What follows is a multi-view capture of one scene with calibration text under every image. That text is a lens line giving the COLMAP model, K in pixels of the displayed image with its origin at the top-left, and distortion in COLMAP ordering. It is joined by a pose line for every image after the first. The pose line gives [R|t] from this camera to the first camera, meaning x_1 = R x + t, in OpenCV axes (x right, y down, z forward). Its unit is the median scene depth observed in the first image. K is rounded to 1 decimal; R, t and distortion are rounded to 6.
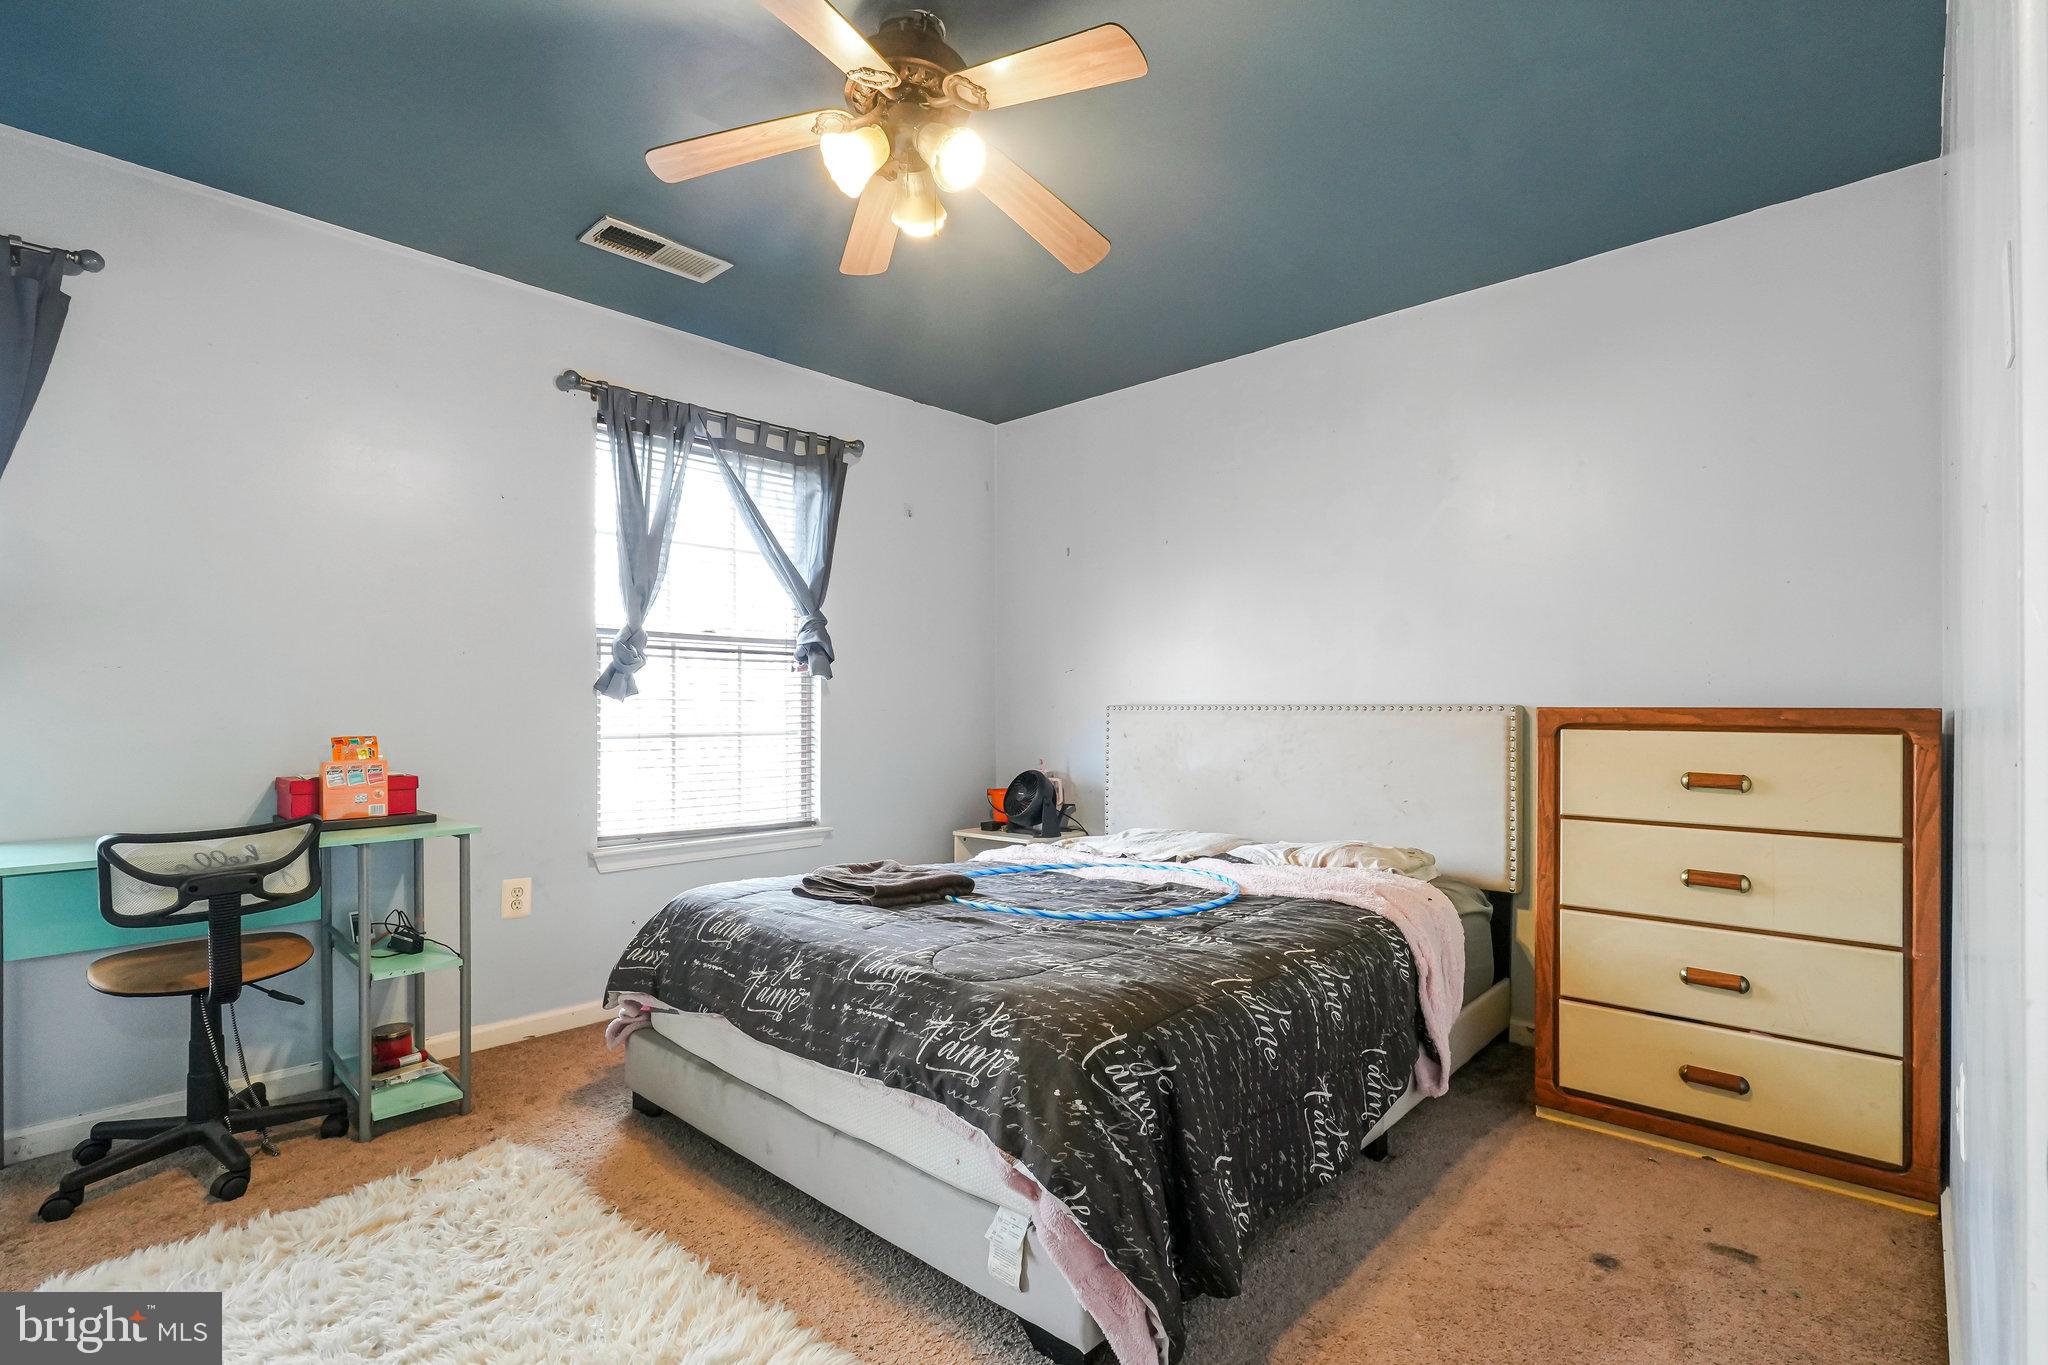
lens RADIAL K [[956.7, 0, 1029.1], [0, 956.7, 698.2], [0, 0, 1]] dist [0.000609, -0.000639]
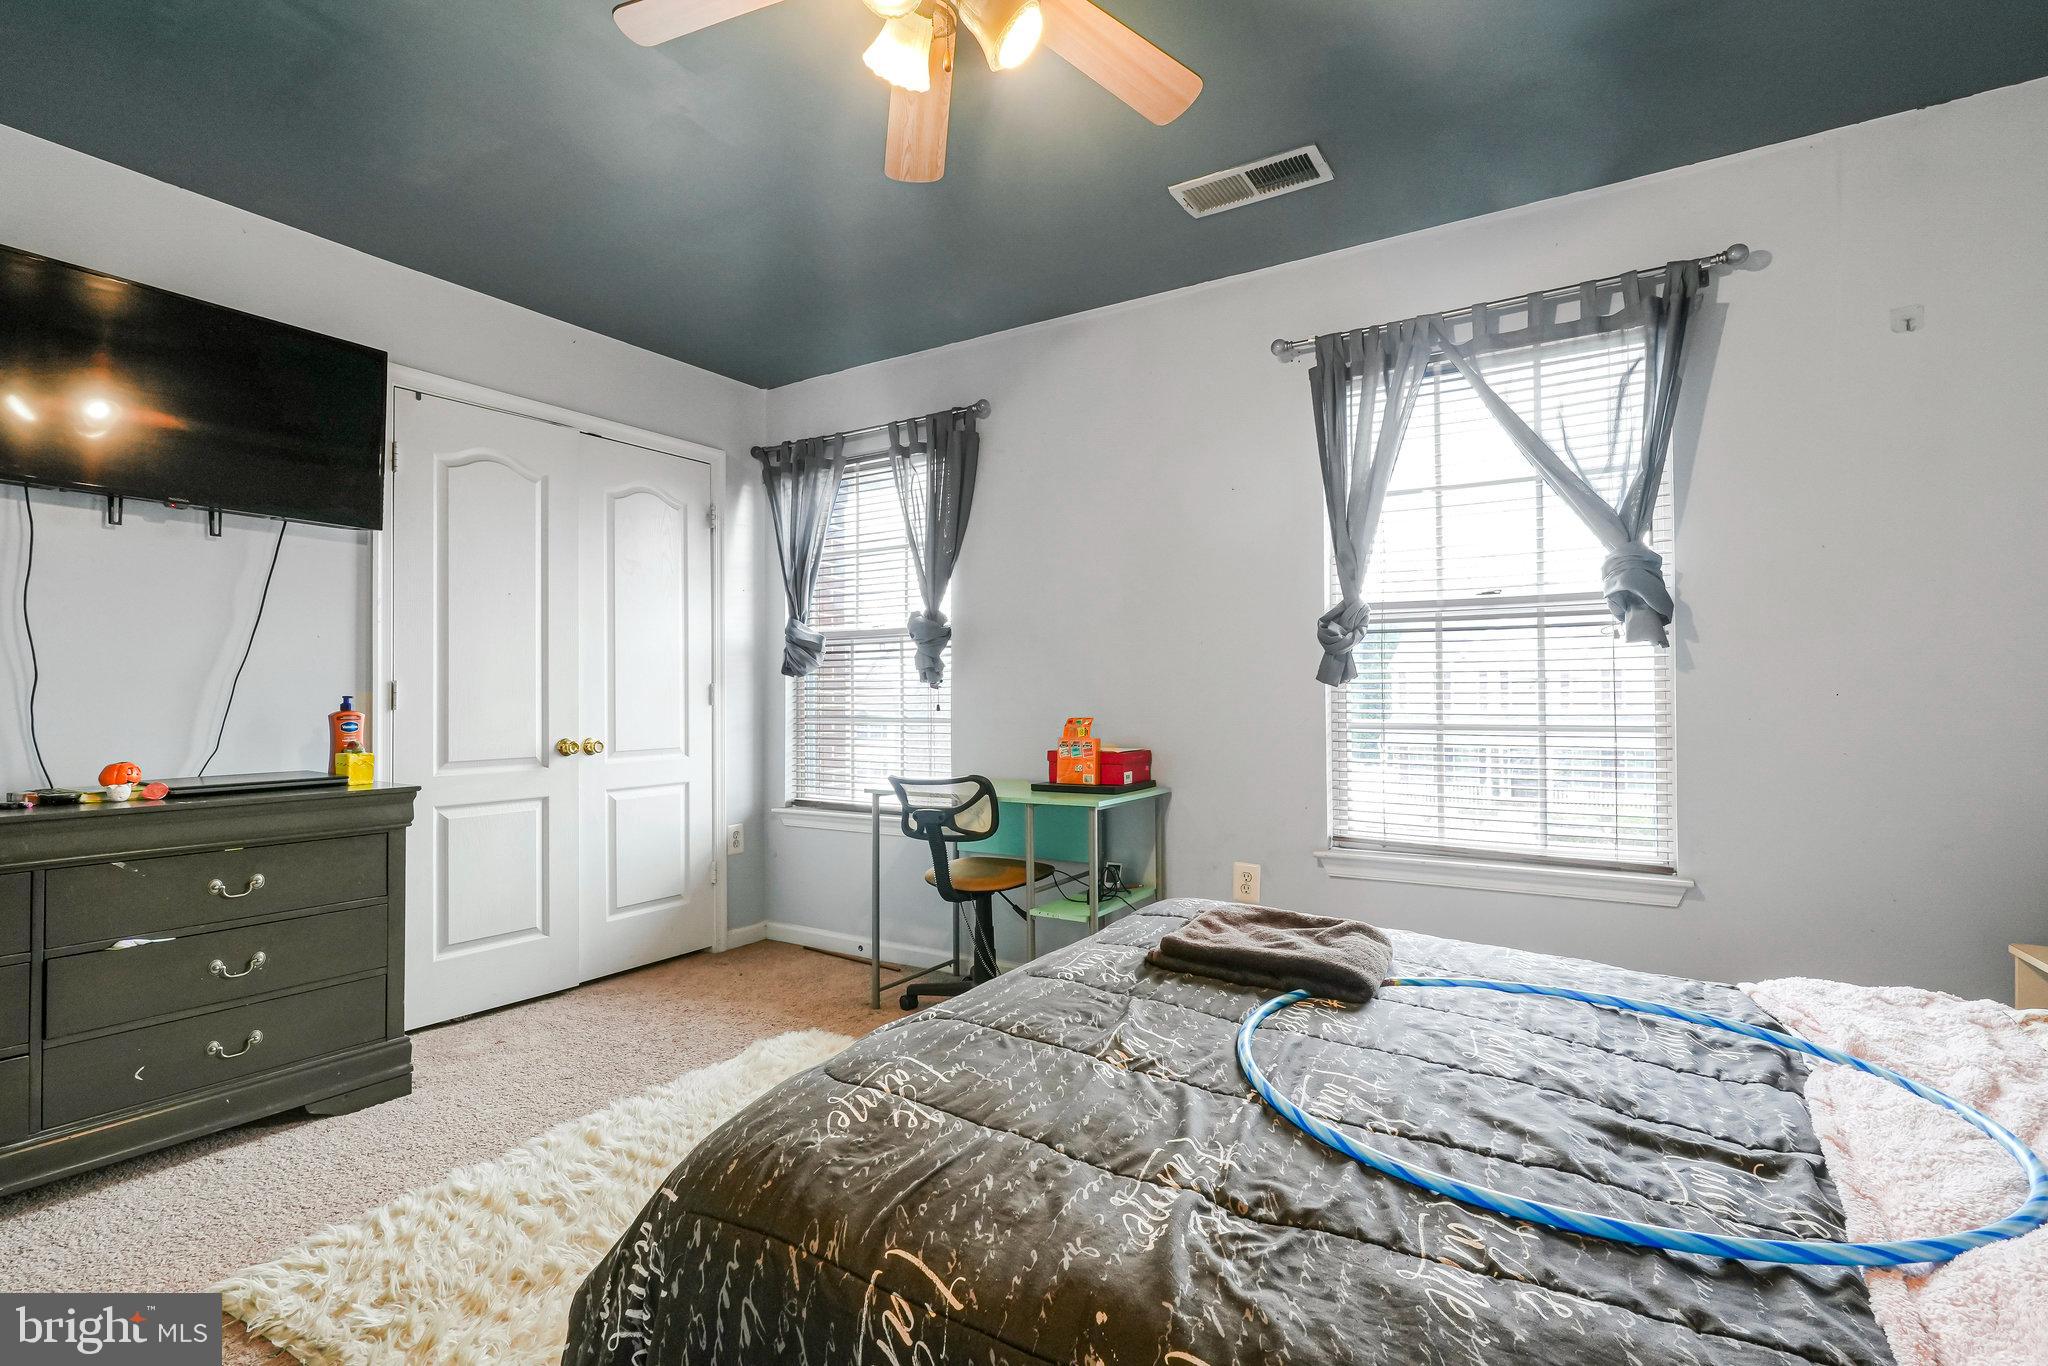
lens RADIAL K [[956.7, 0, 1032.1], [0, 956.7, 684.2], [0, 0, 1]] dist [0.000609, -0.000639]
pose [[0.200943, -0.012724, -0.979520, 0.357788], [0.013562, 0.999856, -0.010206, 0.006108], [0.979509, -0.011233, 0.201087, 0.502777]]
